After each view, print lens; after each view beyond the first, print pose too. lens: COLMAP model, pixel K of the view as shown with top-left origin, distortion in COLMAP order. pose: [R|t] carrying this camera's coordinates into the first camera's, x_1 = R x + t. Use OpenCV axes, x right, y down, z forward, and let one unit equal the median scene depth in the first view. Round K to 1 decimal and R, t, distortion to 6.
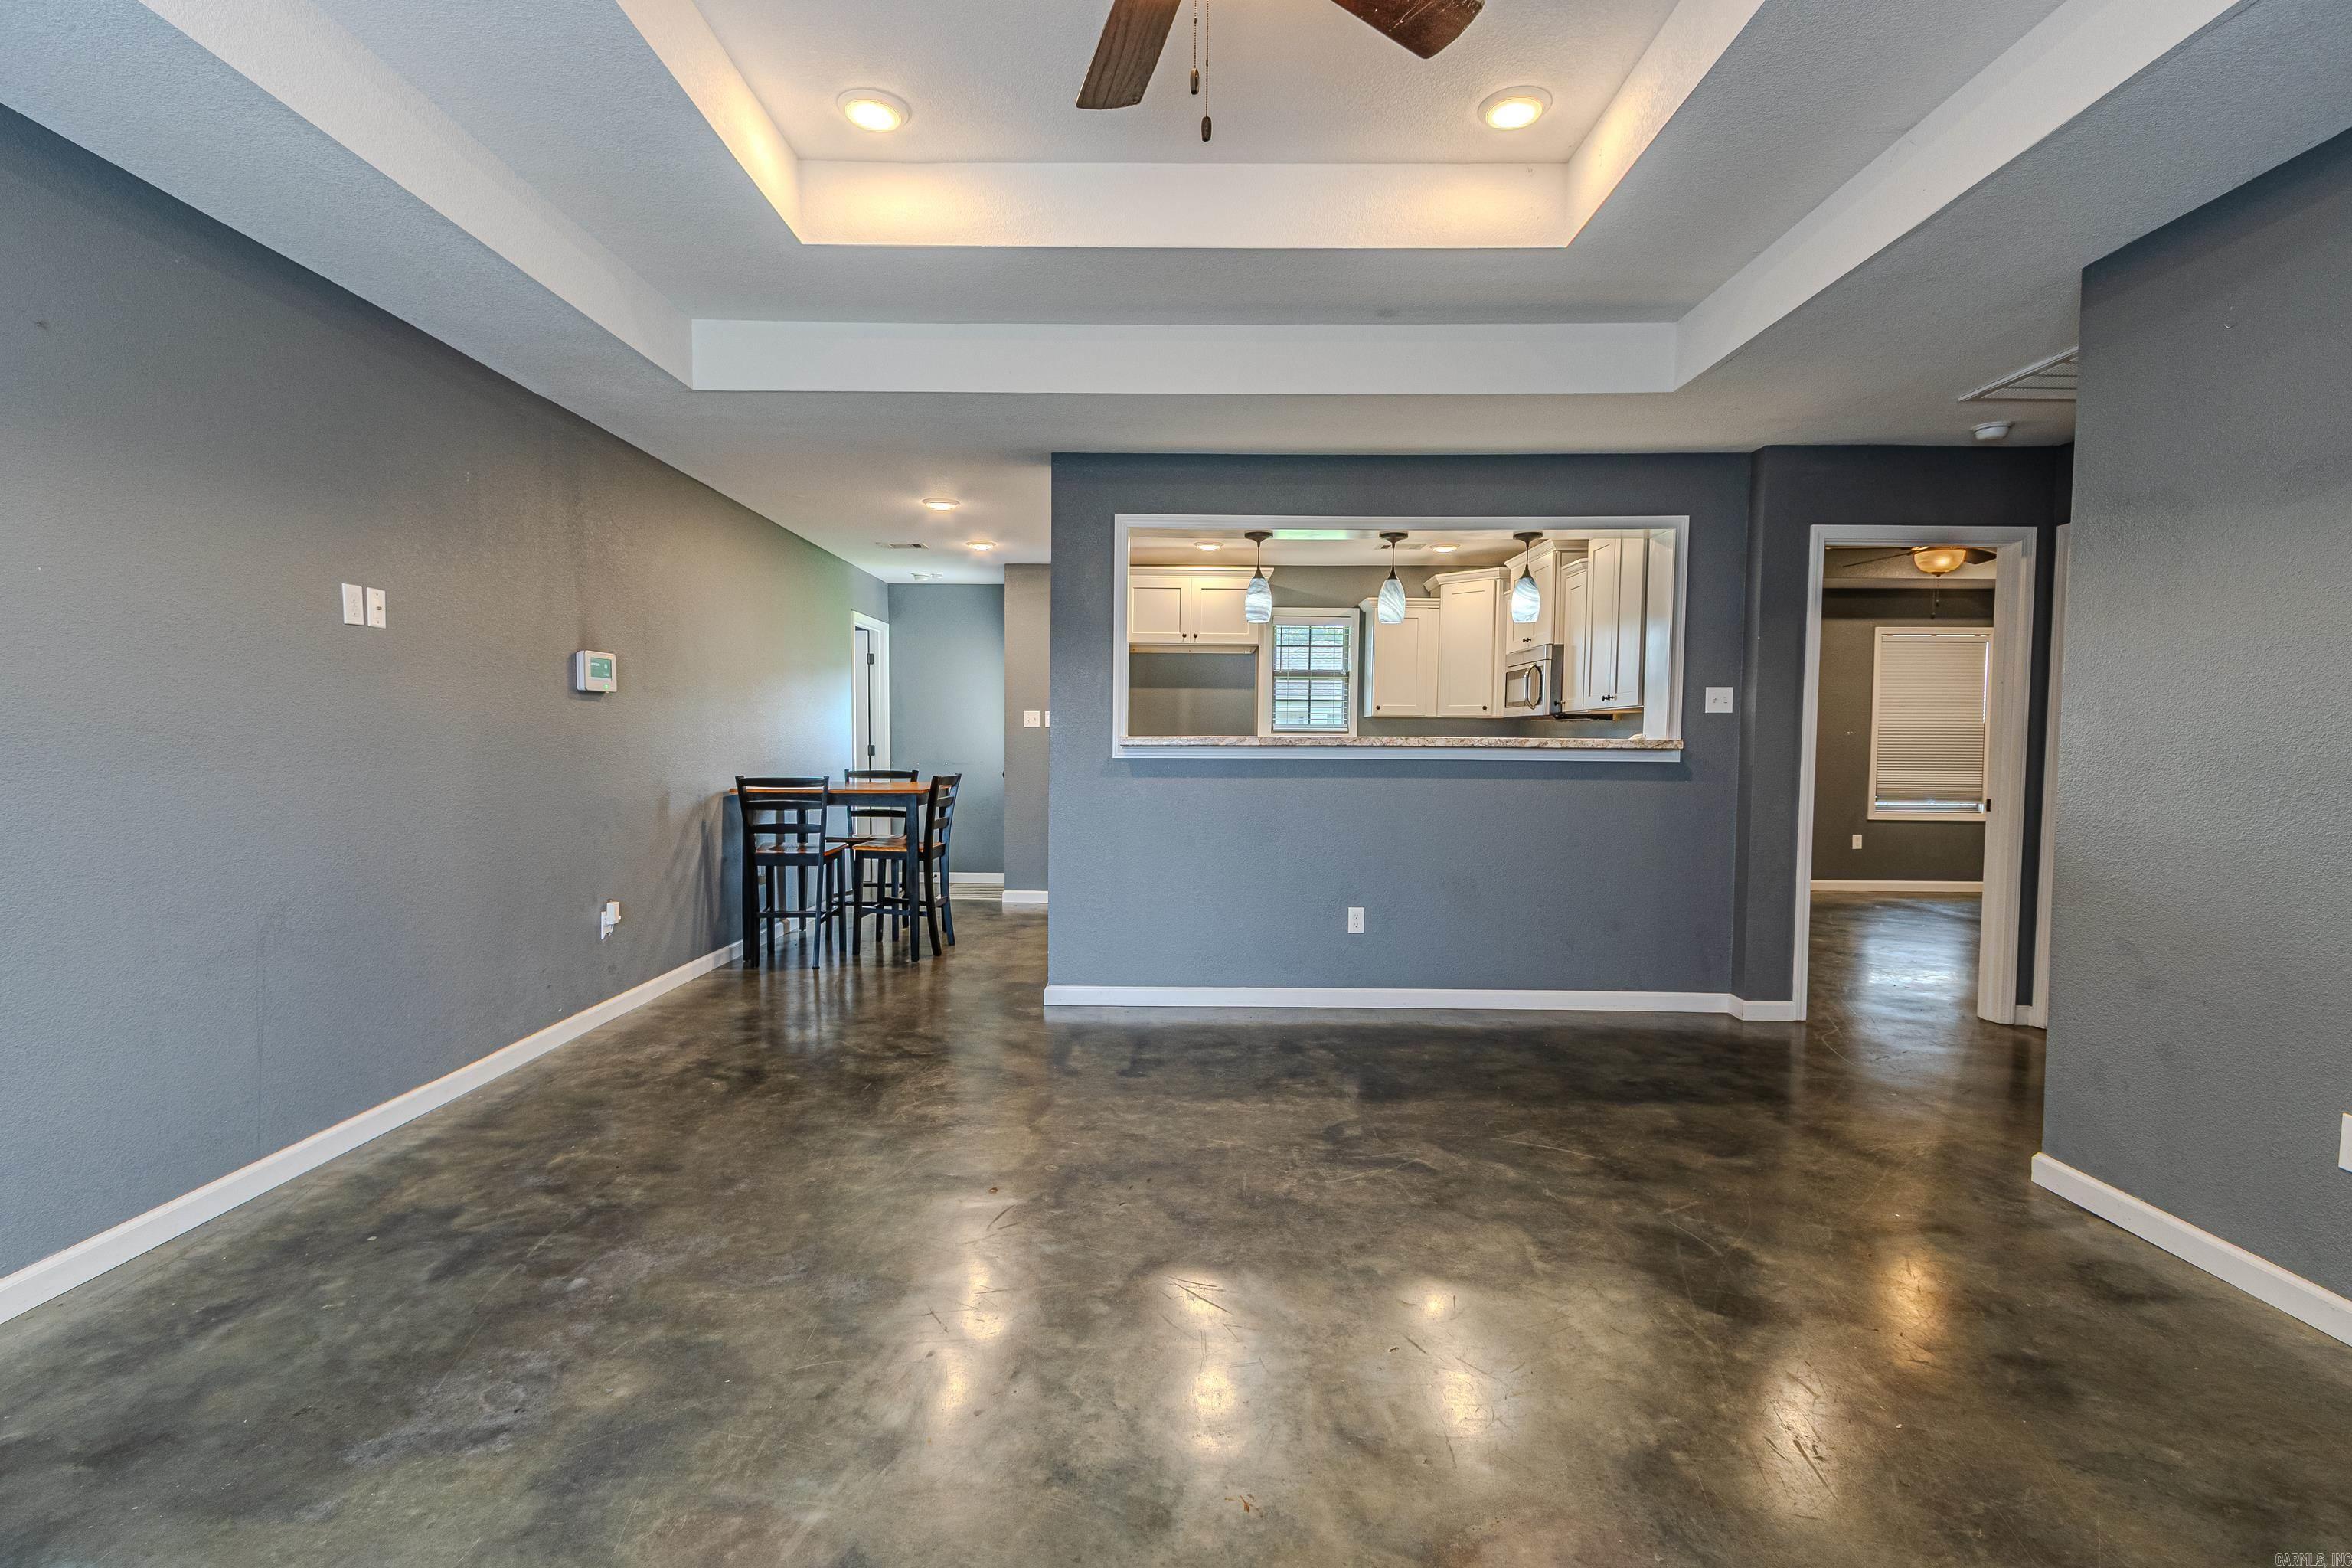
lens RADIAL K [[1073.5, 0, 1163.8], [0, 1073.5, 815.9], [0, 0, 1]] dist [0.003874, -0.001593]
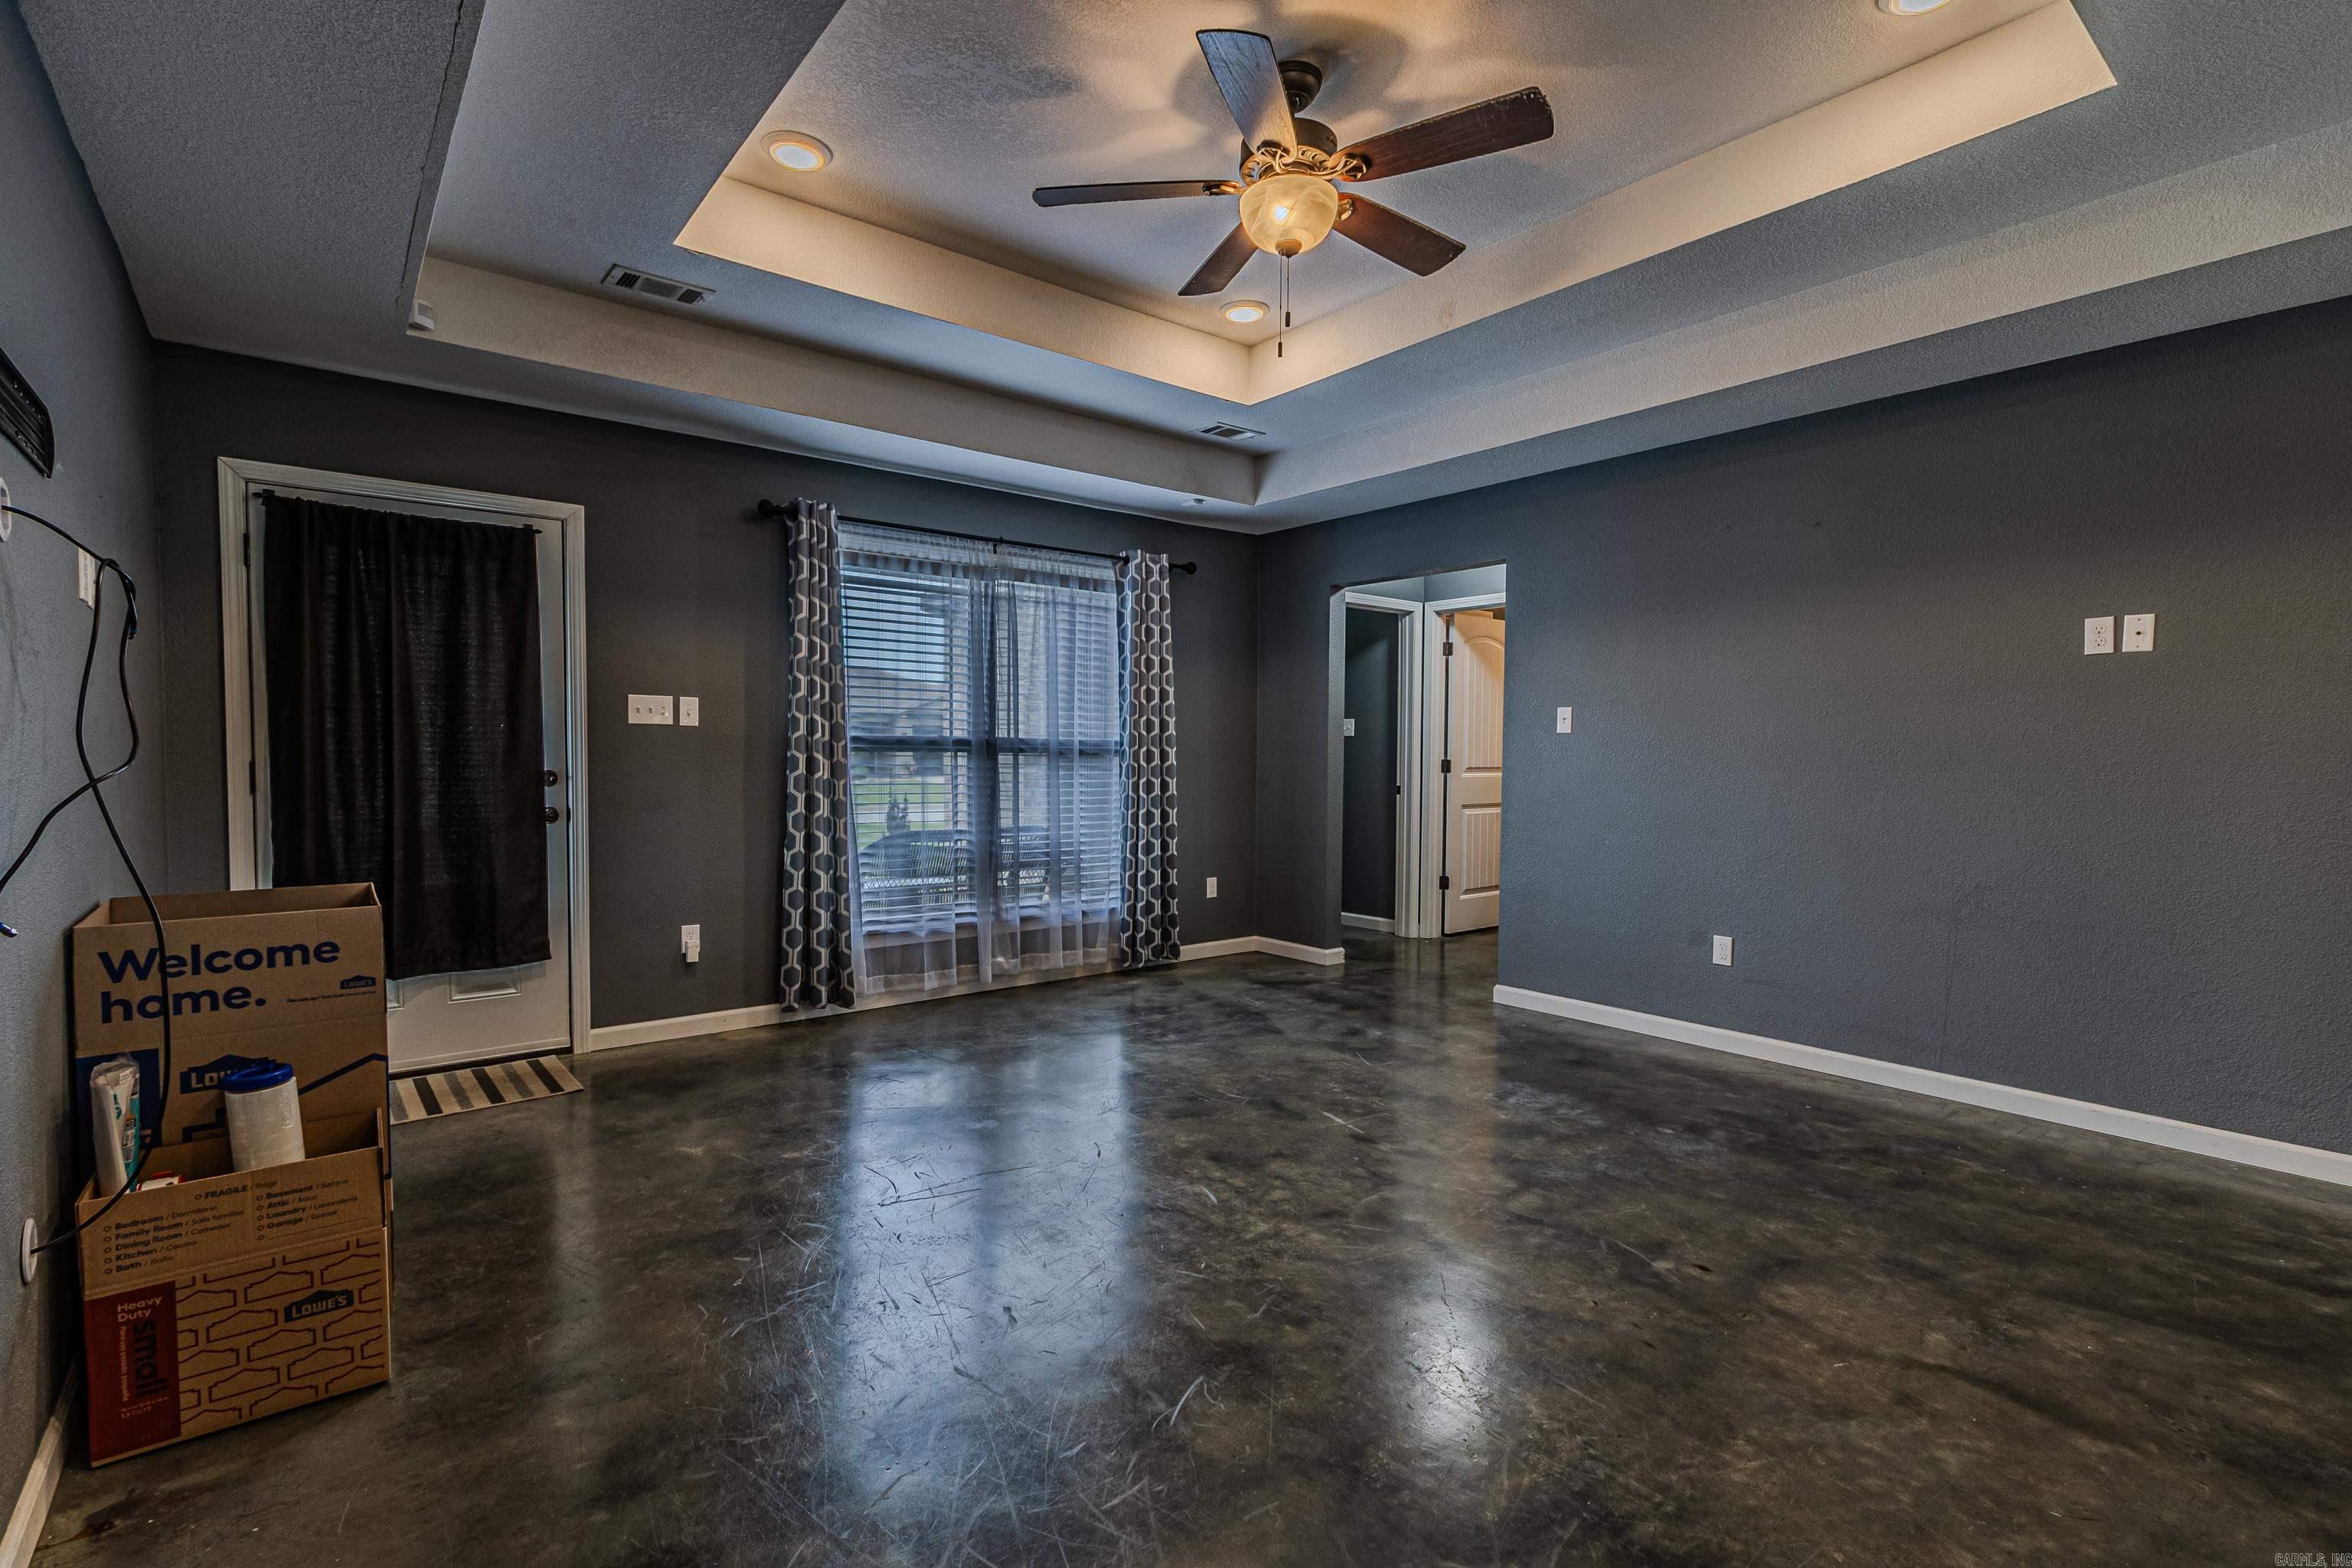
lens RADIAL K [[1073.5, 0, 1152.8], [0, 1073.5, 791.6], [0, 0, 1]] dist [0.003874, -0.001593]
pose [[-0.784087, 0.014859, -0.620474, 0.478595], [-0.051293, 0.994742, 0.088641, -0.060567], [0.618528, 0.101328, -0.779202, 0.893693]]
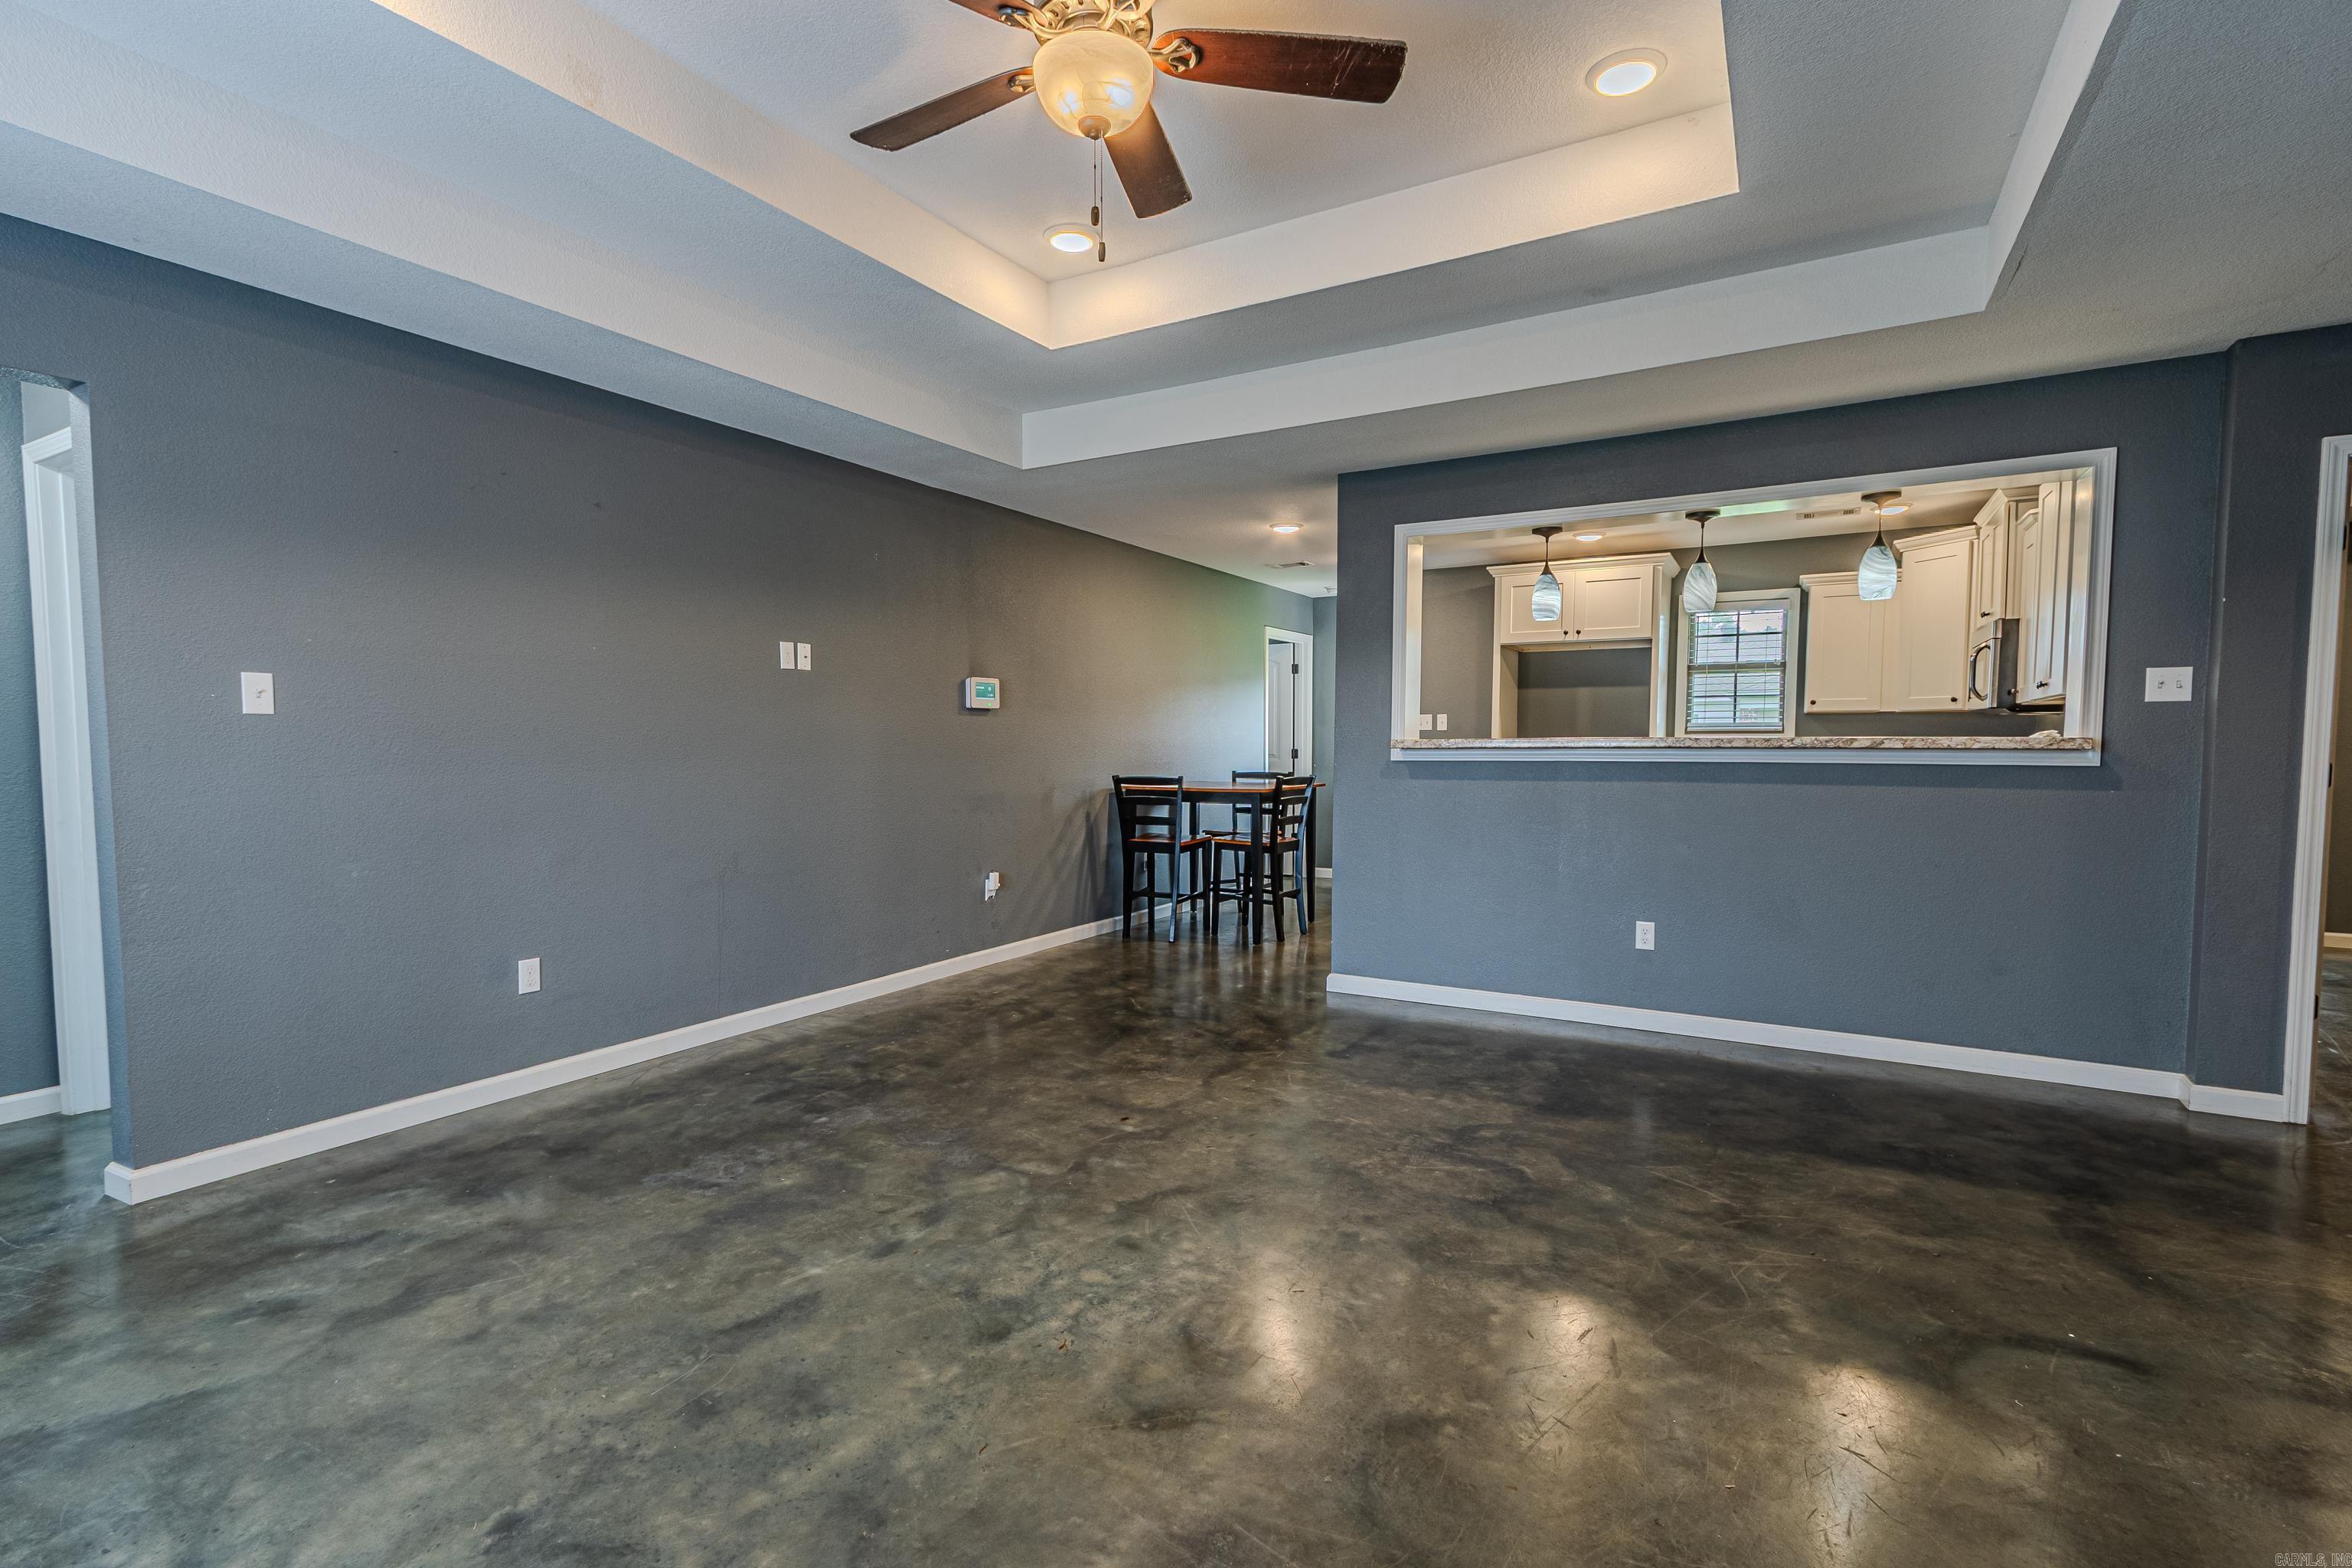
lens RADIAL K [[1073.5, 0, 1157.7], [0, 1073.5, 835.3], [0, 0, 1]] dist [0.003874, -0.001593]
pose [[0.865006, 0.035796, -0.500483, 0.305349], [-0.028216, 0.999344, 0.022710, 0.001255], [0.500967, -0.005522, 0.865449, -0.016808]]
